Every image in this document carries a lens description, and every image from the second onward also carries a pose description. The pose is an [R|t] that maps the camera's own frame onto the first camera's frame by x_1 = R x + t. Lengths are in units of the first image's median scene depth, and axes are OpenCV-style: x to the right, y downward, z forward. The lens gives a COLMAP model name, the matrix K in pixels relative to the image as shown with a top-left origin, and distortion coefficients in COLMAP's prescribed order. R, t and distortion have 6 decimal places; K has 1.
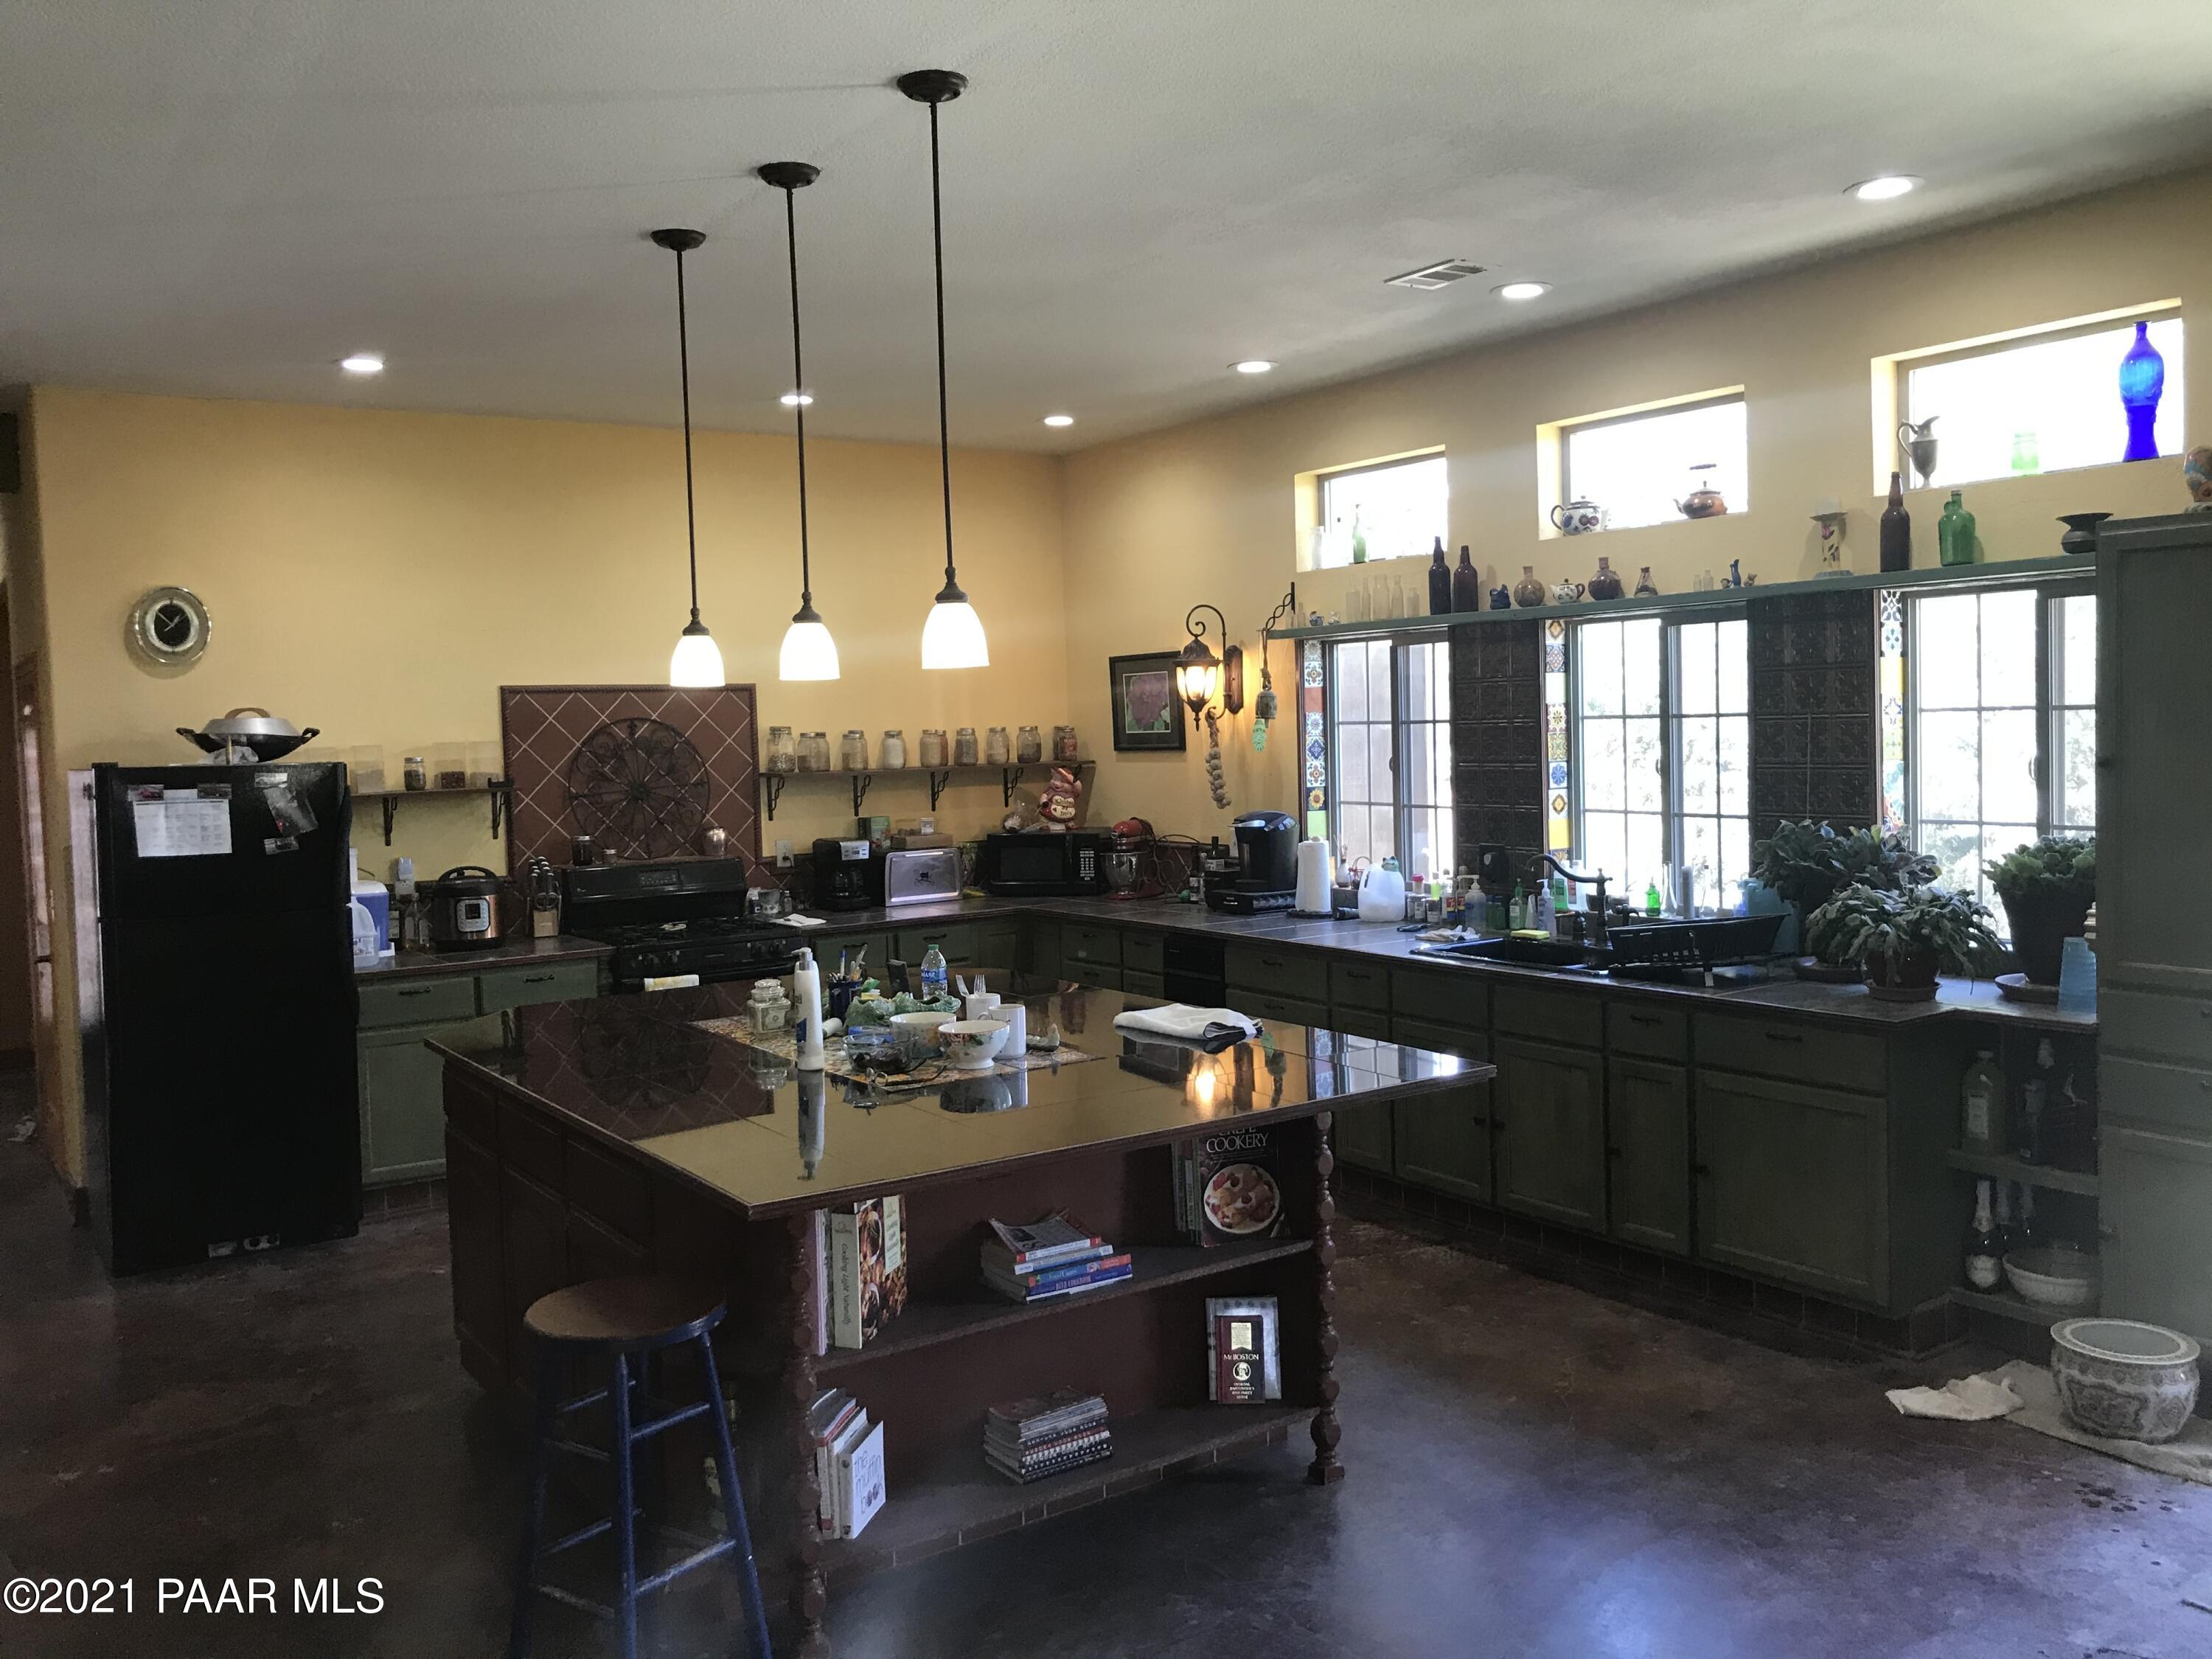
lens RADIAL K [[1801.6, 0, 1109.1], [0, 1801.6, 803.1], [0, 0, 1]] dist [0.048125, -0.055700]
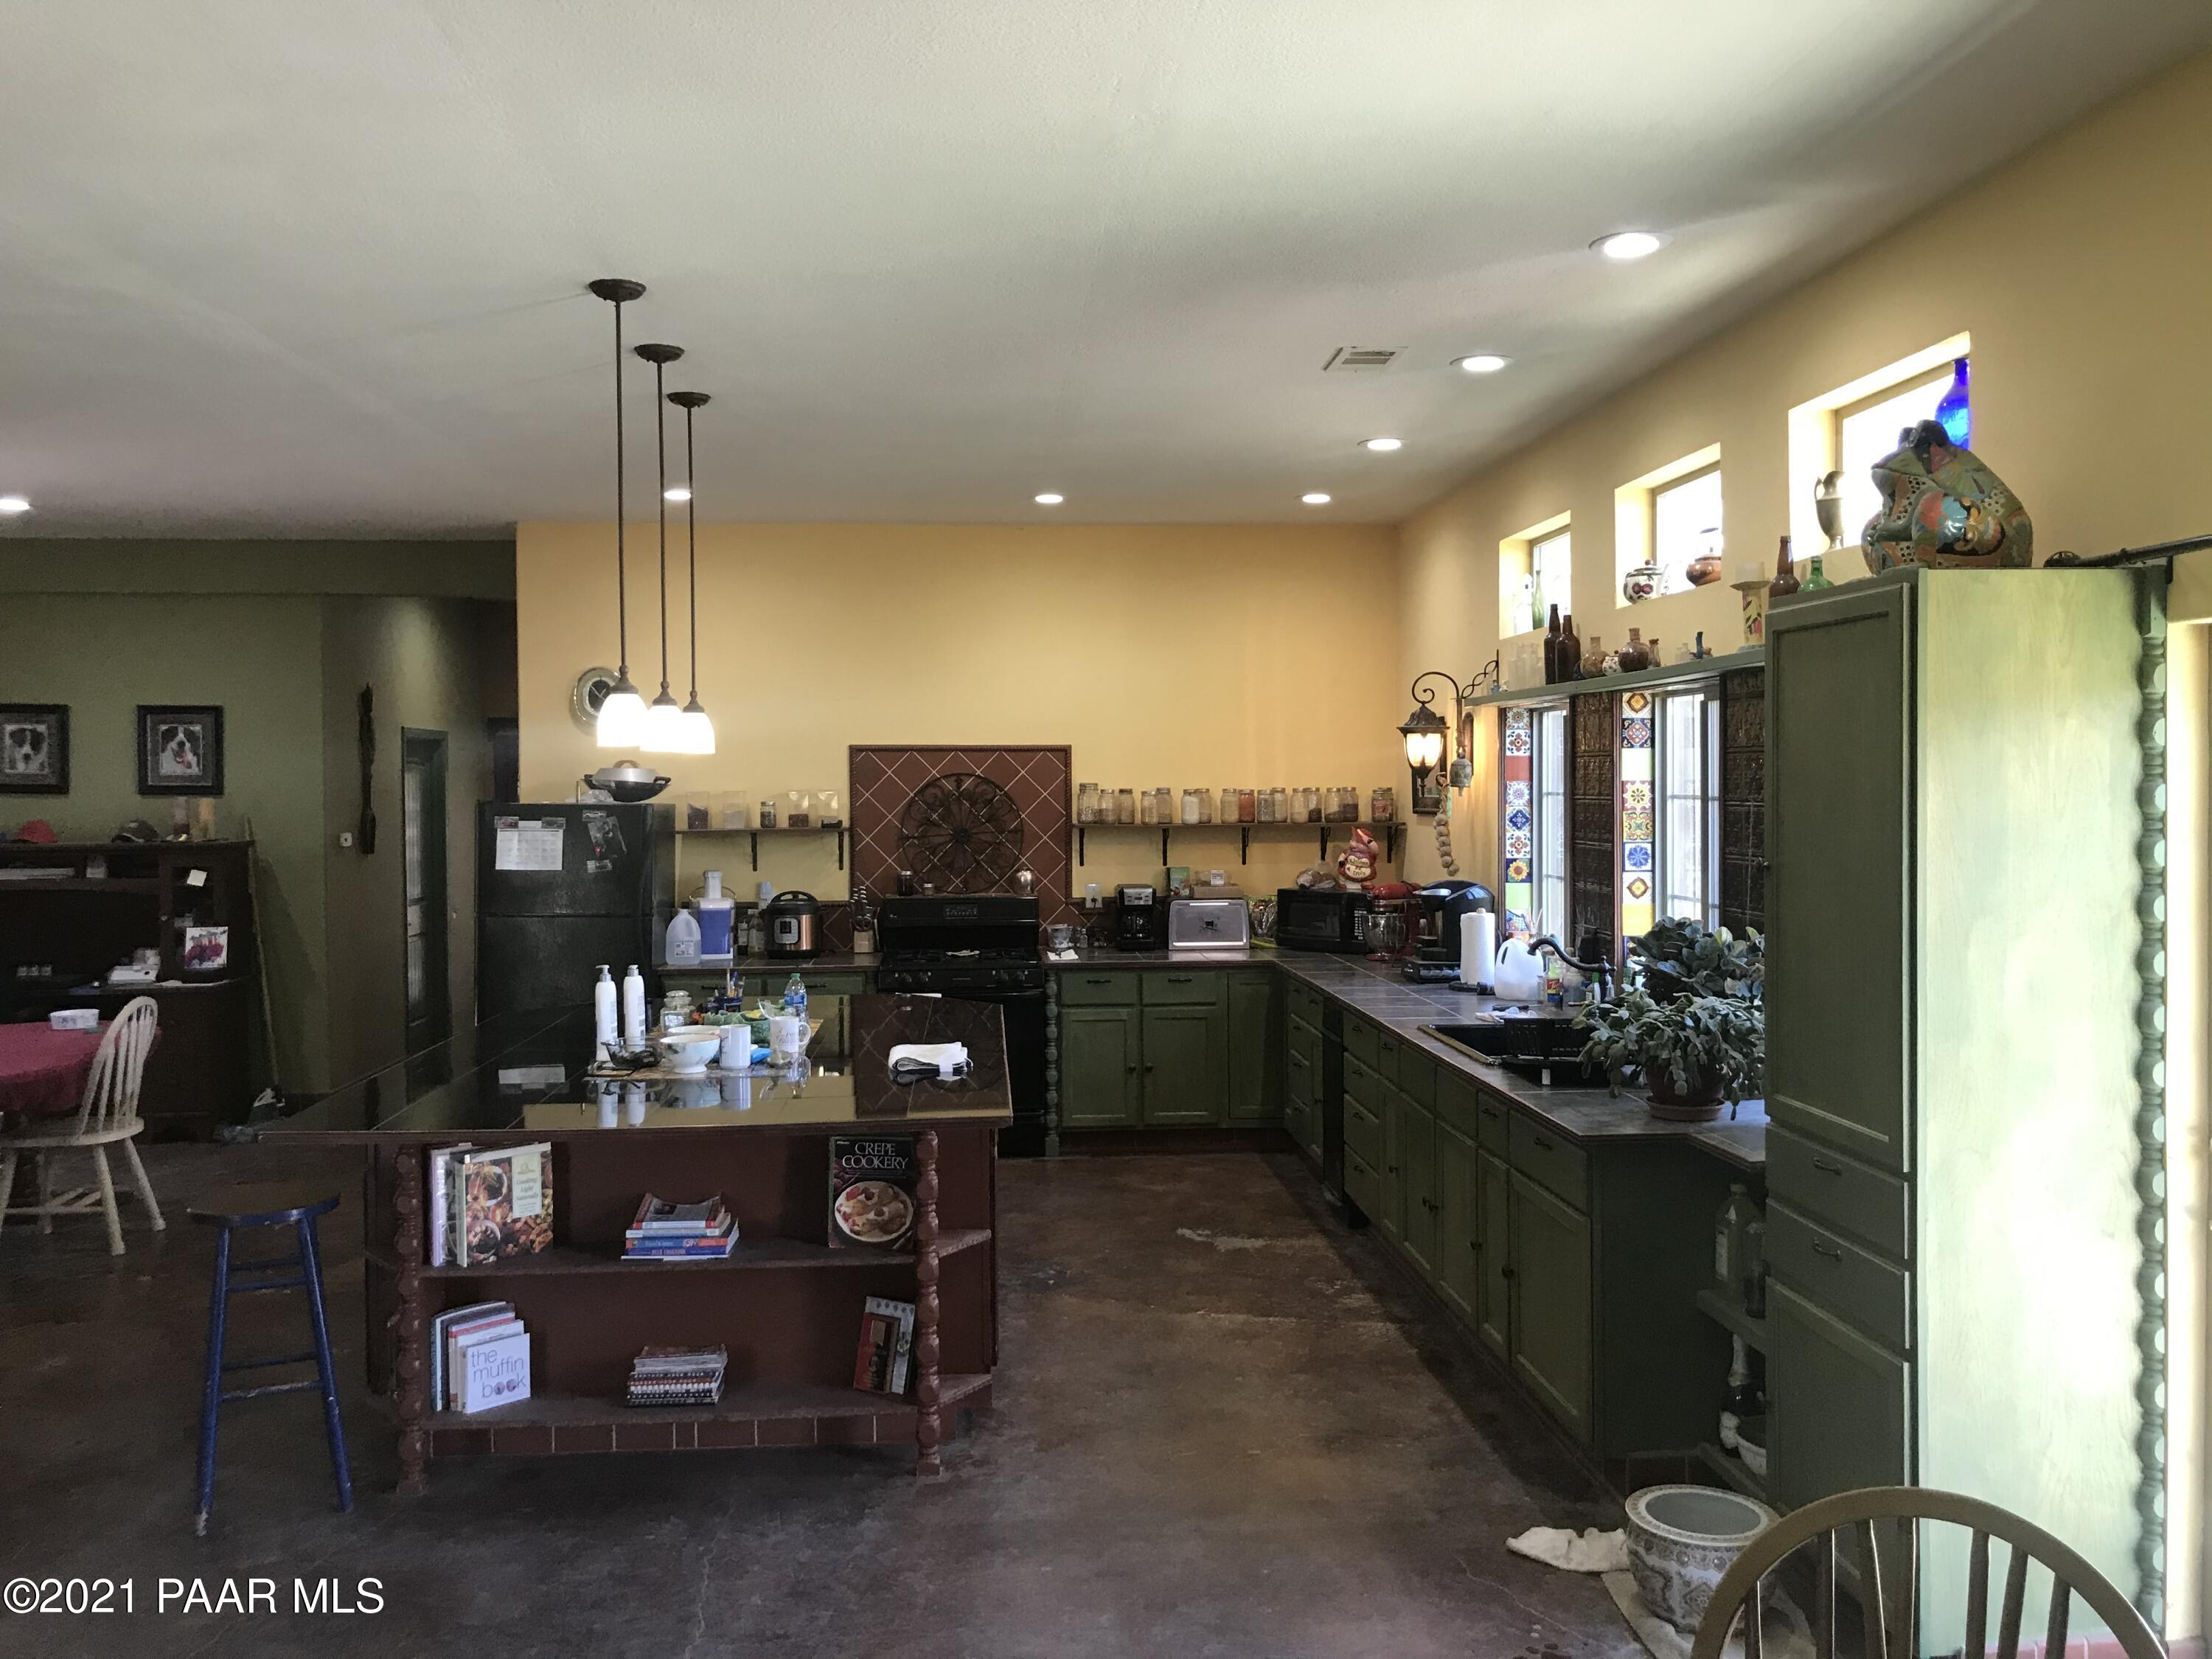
lens RADIAL K [[1786.3, 0, 1106.0], [0, 1786.3, 829.5], [0, 0, 1]] dist [0.086791, -0.221198]
pose [[0.863840, 0.037410, -0.502374, 0.442291], [-0.042278, 0.999104, 0.001702, -0.018000], [0.501988, 0.019769, 0.864649, 0.049628]]
